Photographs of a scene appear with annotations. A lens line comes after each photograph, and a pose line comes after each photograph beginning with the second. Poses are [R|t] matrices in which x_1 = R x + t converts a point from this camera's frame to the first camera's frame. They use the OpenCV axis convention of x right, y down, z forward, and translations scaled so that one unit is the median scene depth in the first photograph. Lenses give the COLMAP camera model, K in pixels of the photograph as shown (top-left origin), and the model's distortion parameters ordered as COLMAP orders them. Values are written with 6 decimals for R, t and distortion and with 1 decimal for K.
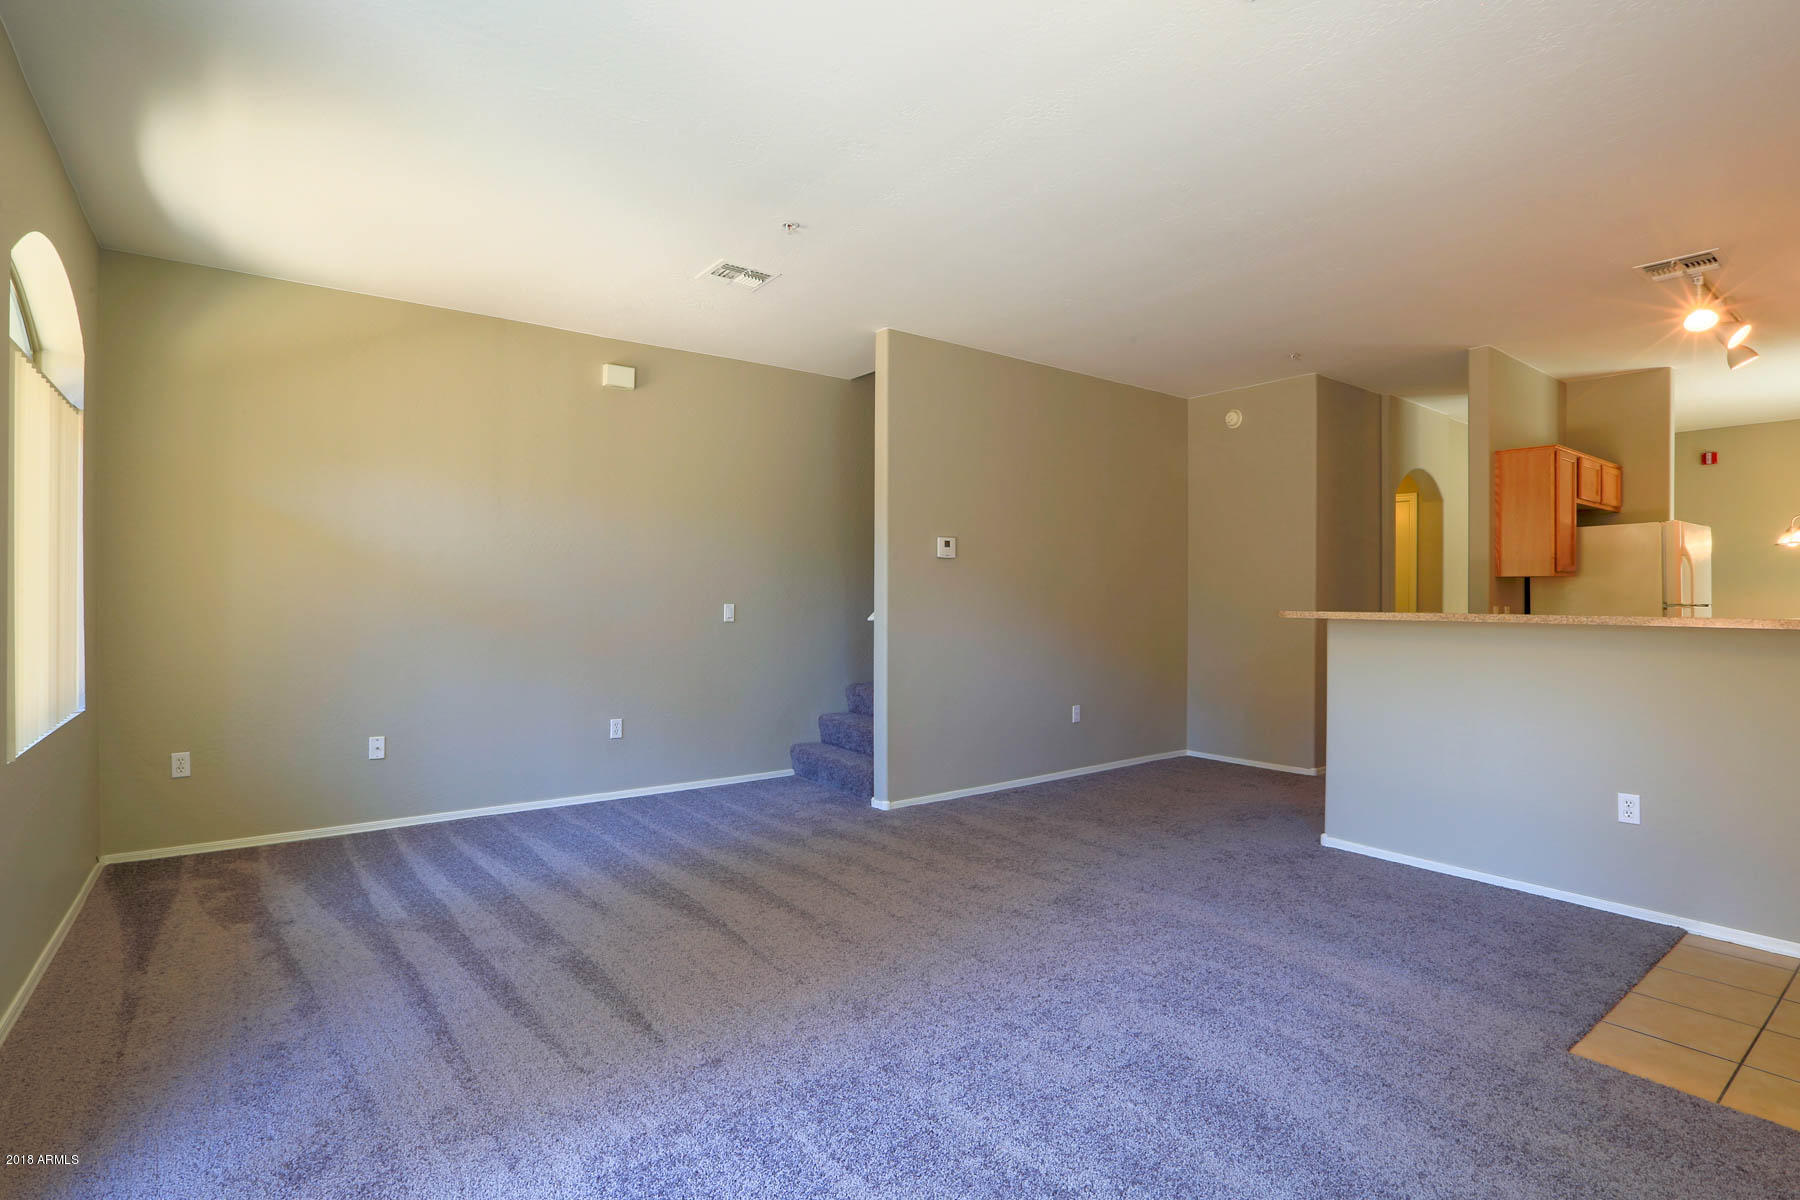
lens RADIAL K [[874.0, 0, 903.3], [0, 874.0, 592.0], [0, 0, 1]] dist [-0.062727, 0.029202]
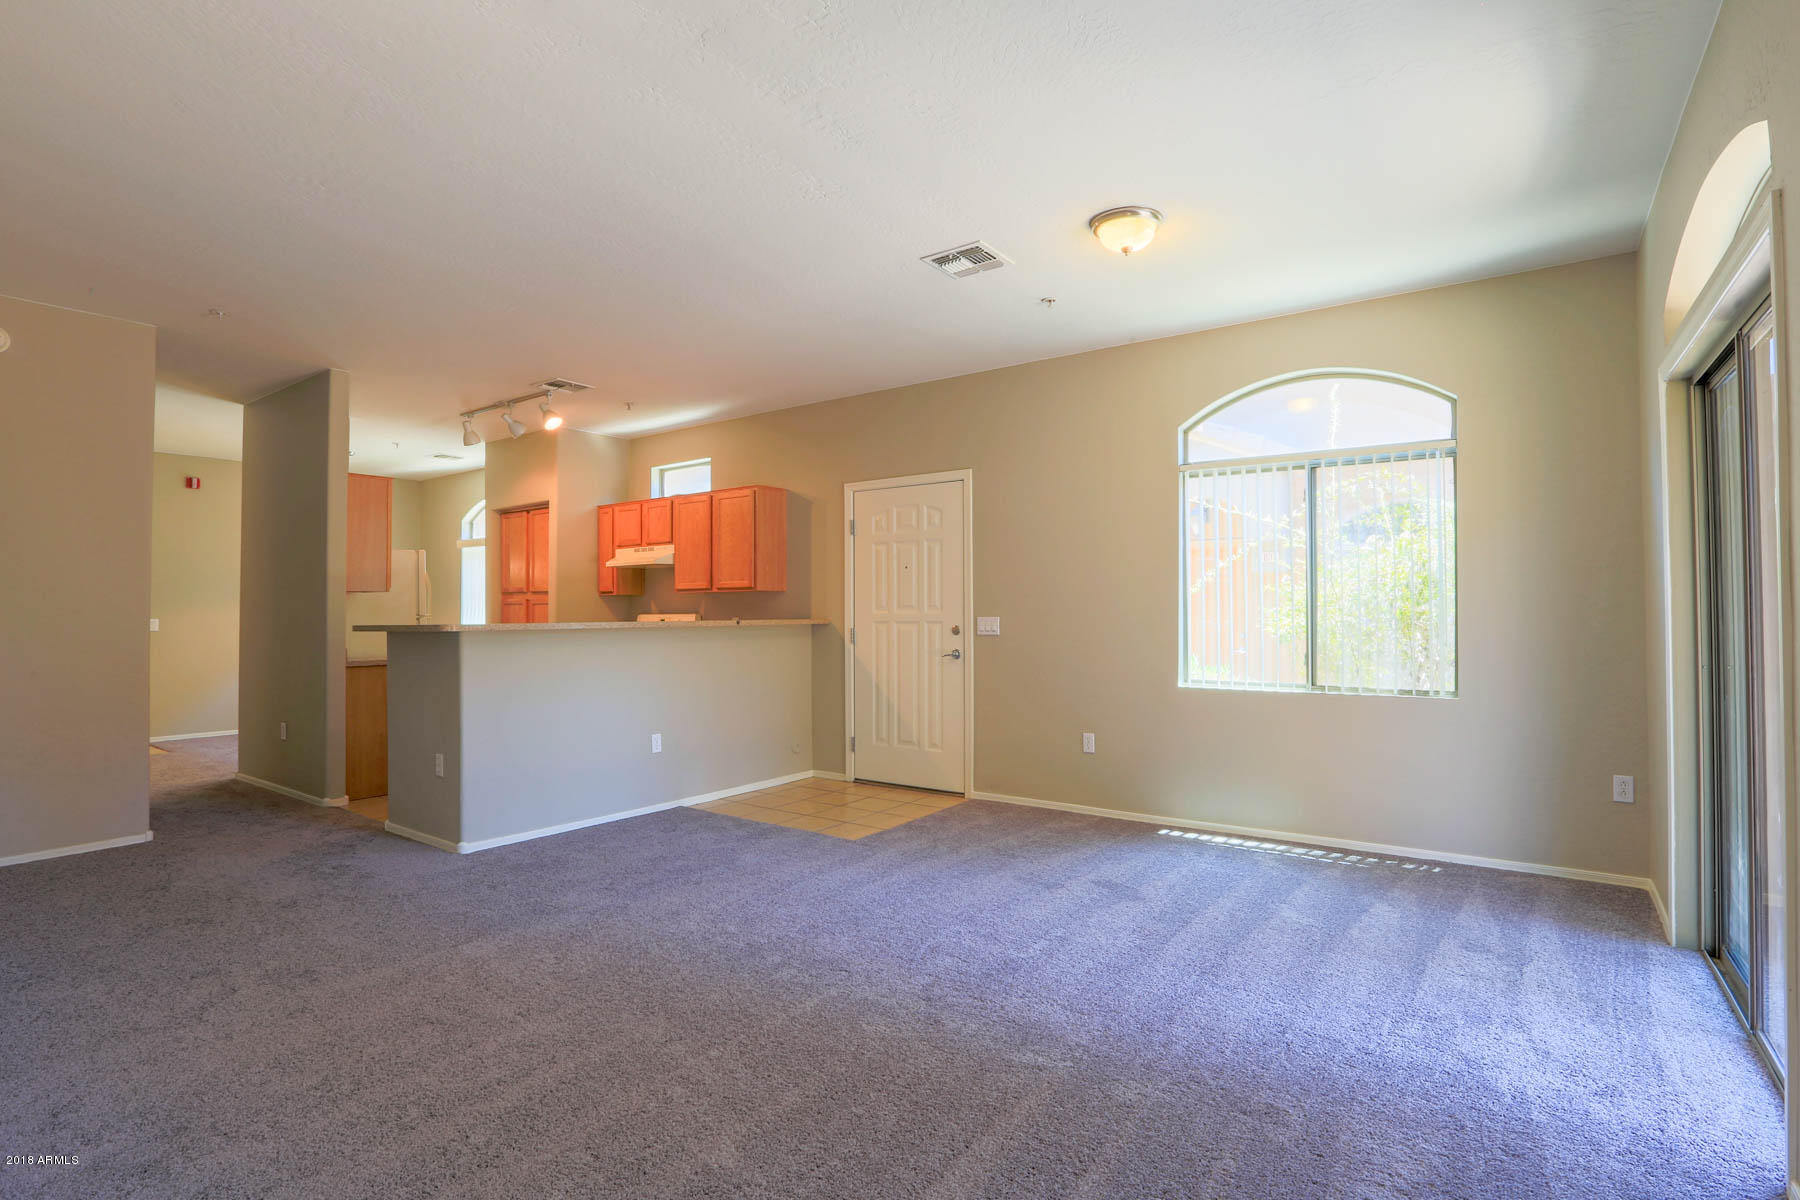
lens RADIAL K [[874.0, 0, 903.3], [0, 874.0, 592.0], [0, 0, 1]] dist [-0.062727, 0.029202]
pose [[-0.300119, 0.017544, 0.953740, -0.642385], [-0.001563, 0.999820, -0.018884, 0.002058], [-0.953901, -0.007158, -0.300038, 0.806246]]
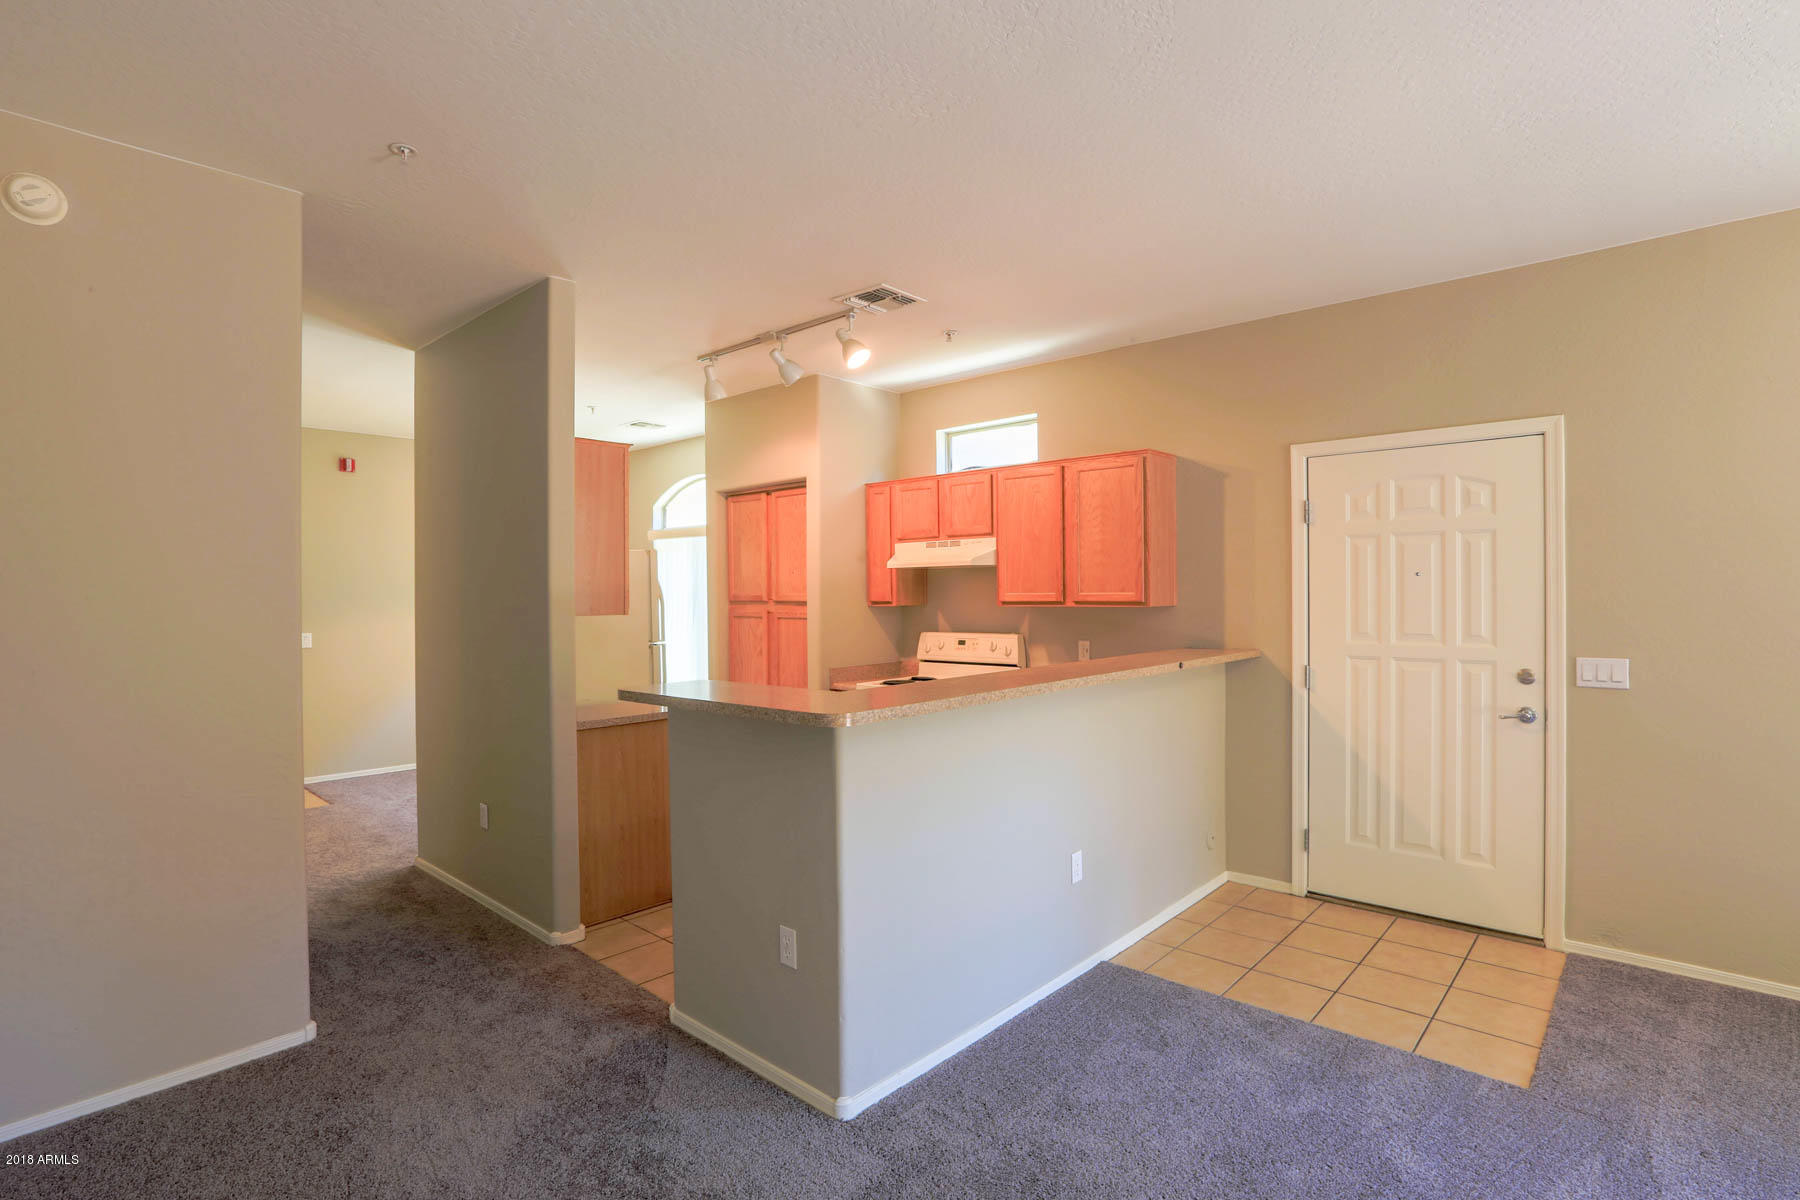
lens RADIAL K [[874.0, 0, 903.3], [0, 874.0, 592.0], [0, 0, 1]] dist [-0.062727, 0.029202]
pose [[-0.190676, -0.004120, 0.981644, -0.064597], [0.001604, 0.999989, 0.004509, -0.050320], [-0.981652, 0.002434, -0.190667, 1.065401]]
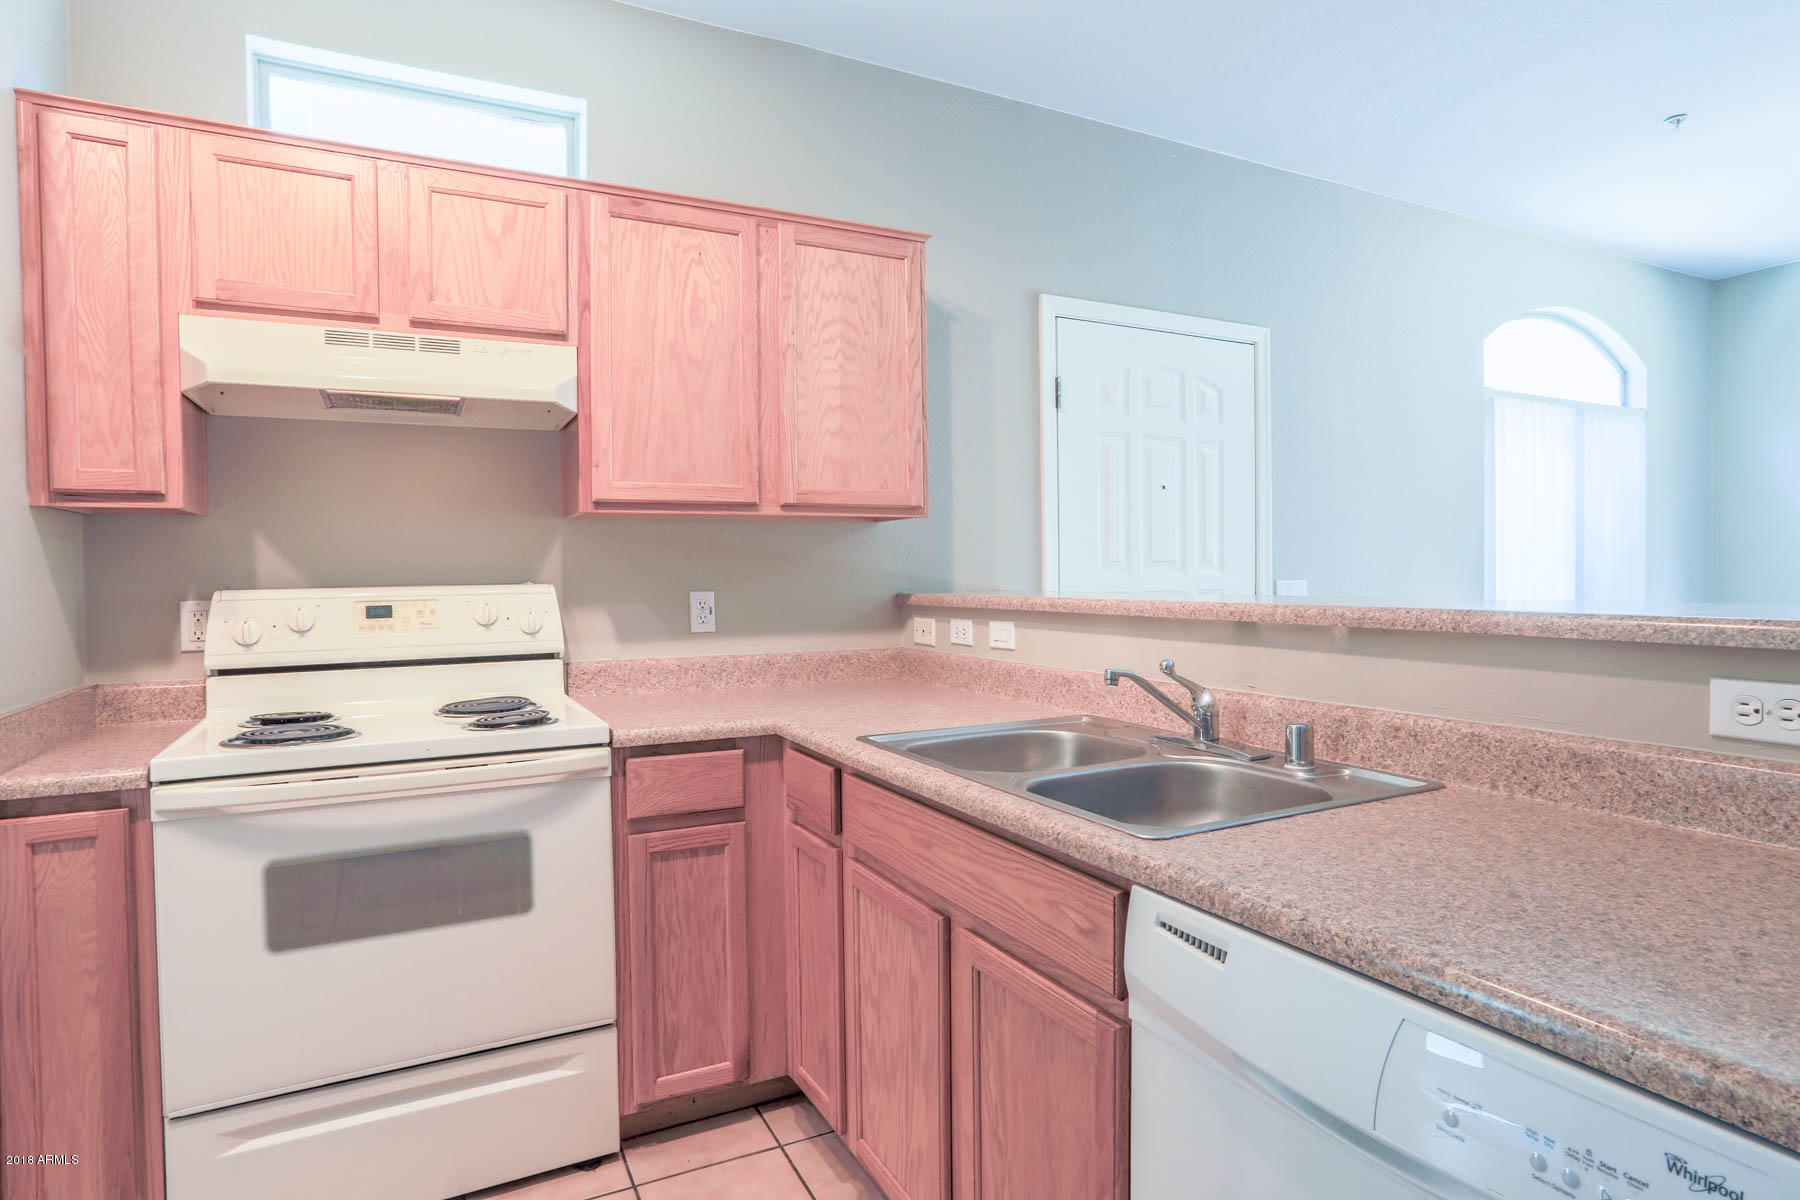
lens RADIAL K [[971.6, 0, 900.0], [0, 971.6, 600.0], [0, 0, 1]] dist [-0.067131, 0.043161]
pose [[-0.985013, -0.000614, 0.172481, 0.775917], [0.003815, 0.999671, 0.025346, 0.009357], [-0.172440, 0.025625, -0.984687, 1.218125]]
